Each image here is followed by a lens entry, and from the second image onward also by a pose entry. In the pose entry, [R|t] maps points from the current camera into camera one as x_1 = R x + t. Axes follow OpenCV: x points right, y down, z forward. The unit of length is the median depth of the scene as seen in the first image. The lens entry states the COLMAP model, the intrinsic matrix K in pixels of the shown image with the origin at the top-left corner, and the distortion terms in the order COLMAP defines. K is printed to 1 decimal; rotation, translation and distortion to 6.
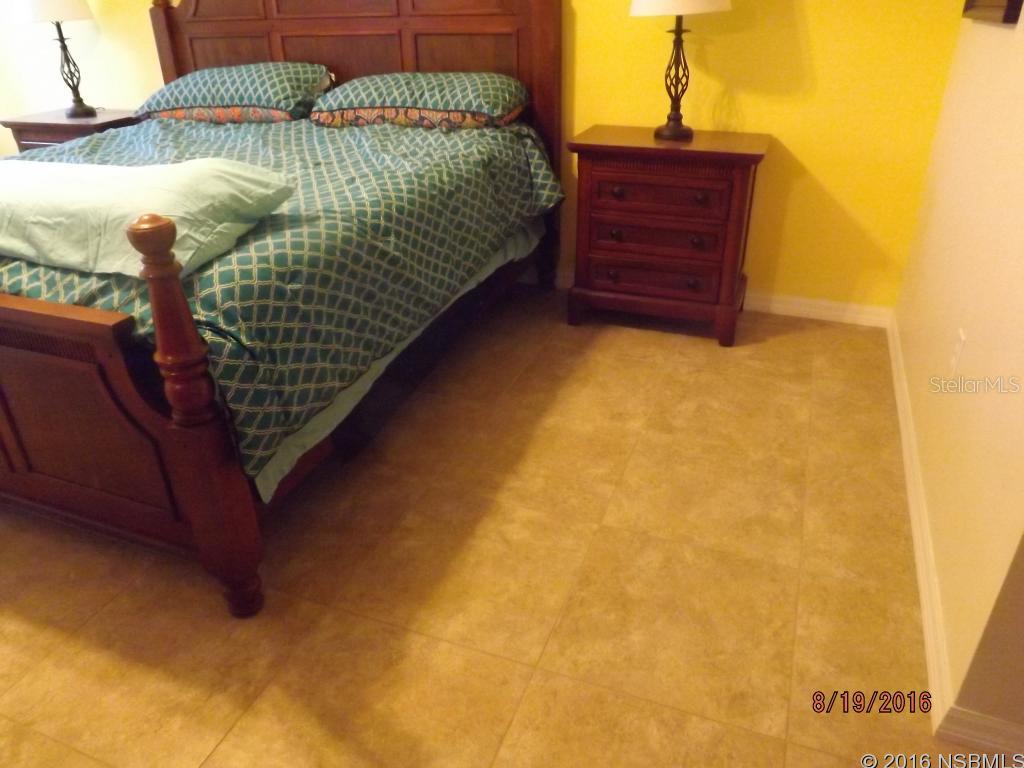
lens RADIAL K [[744.1, 0, 511.2], [0, 744.1, 385.7], [0, 0, 1]] dist [-0.052354, 0.002030]
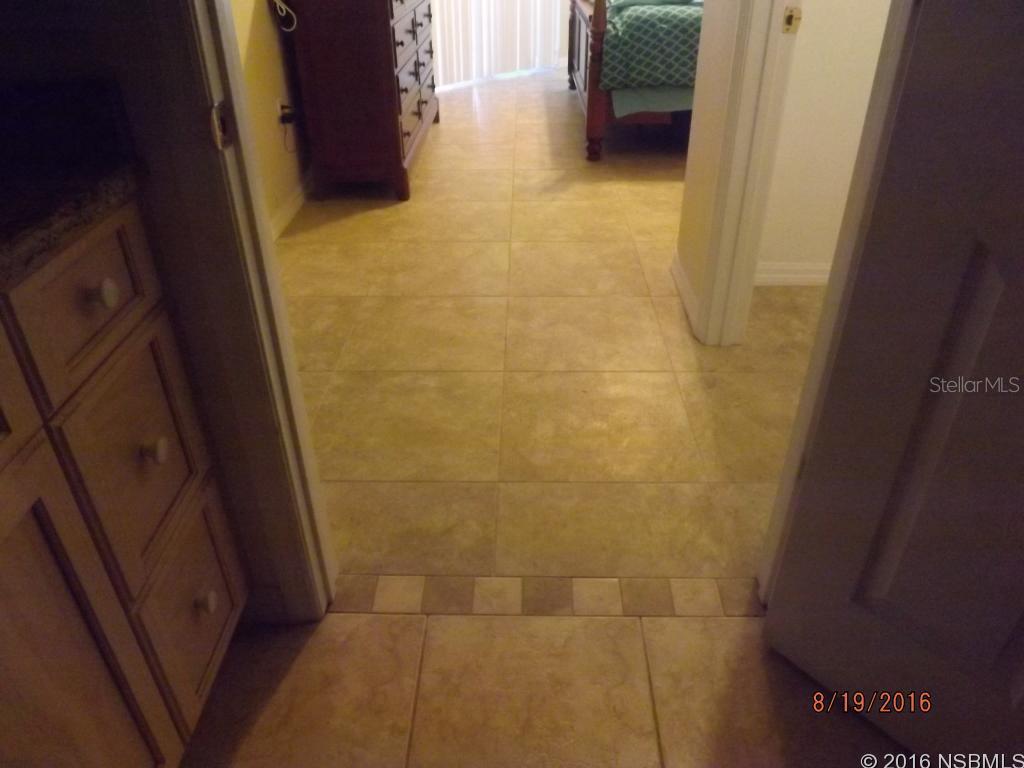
lens RADIAL K [[744.1, 0, 513.9], [0, 744.1, 383.4], [0, 0, 1]] dist [-0.052354, 0.002030]
pose [[0.354949, 0.517353, -0.778689, 1.838748], [-0.441805, 0.826873, 0.347979, 0.189260], [0.823905, 0.220513, 0.522067, -0.295753]]
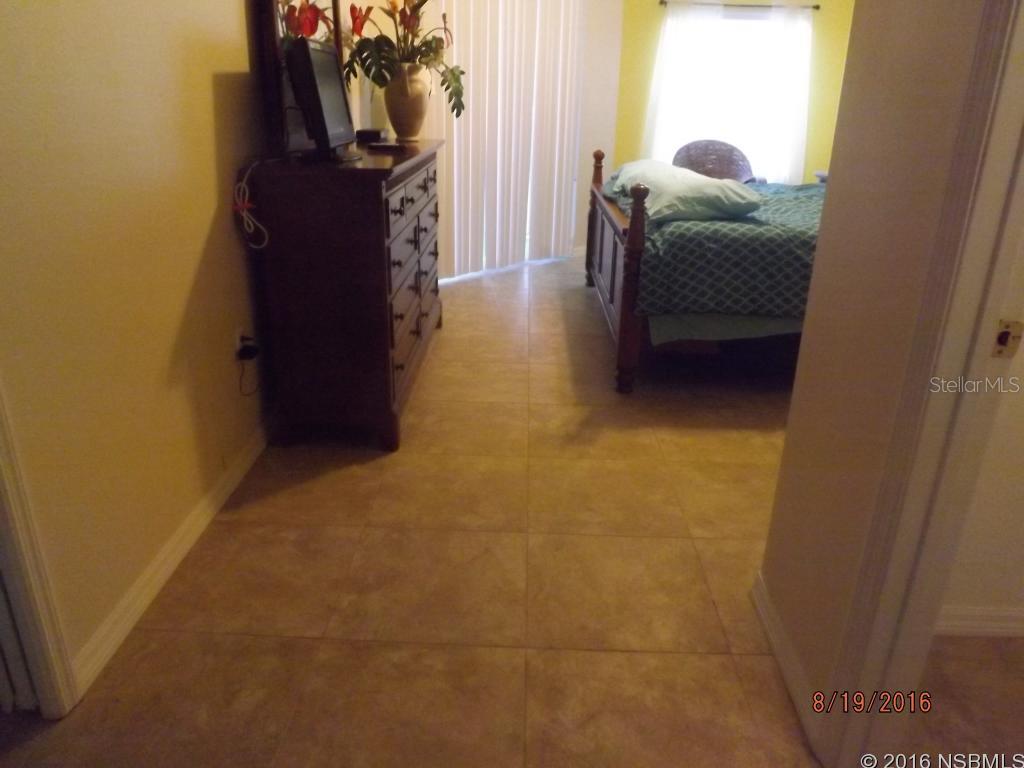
lens RADIAL K [[744.1, 0, 511.0], [0, 744.1, 379.7], [0, 0, 1]] dist [-0.052354, 0.002030]
pose [[0.342015, 0.366118, -0.865438, 1.292043], [-0.469223, 0.864482, 0.180280, 0.062620], [0.814159, 0.344425, 0.467457, -0.184299]]
